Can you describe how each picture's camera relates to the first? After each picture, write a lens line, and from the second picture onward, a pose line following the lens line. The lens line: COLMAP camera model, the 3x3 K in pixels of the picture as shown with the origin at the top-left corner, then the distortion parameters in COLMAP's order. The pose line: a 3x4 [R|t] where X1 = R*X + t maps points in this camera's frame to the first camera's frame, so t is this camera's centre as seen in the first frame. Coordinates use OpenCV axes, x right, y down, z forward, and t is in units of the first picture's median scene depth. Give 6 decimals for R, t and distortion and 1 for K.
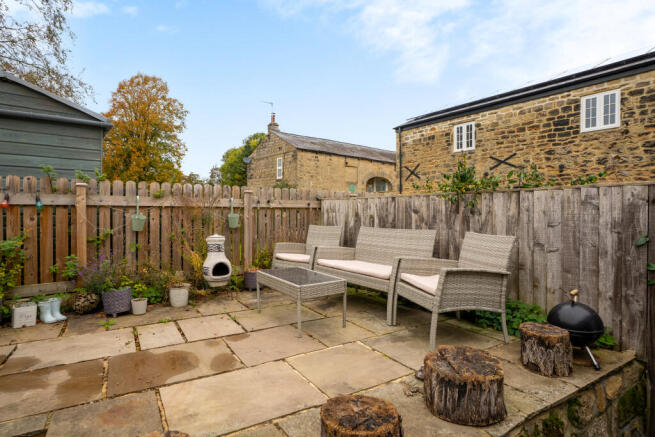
lens RADIAL K [[372.4, 0, 322.0], [0, 372.4, 216.1], [0, 0, 1]] dist [-0.056063, 0.035894]
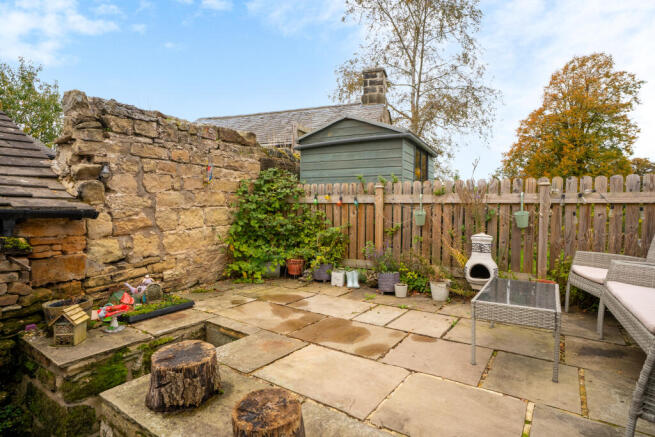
lens RADIAL K [[372.4, 0, 322.0], [0, 372.4, 216.1], [0, 0, 1]] dist [-0.056063, 0.035894]
pose [[0.360057, 0.021910, -0.932673, 0.465123], [-0.014673, 0.999734, 0.017821, -0.003824], [0.932815, 0.007268, 0.360283, 0.333458]]
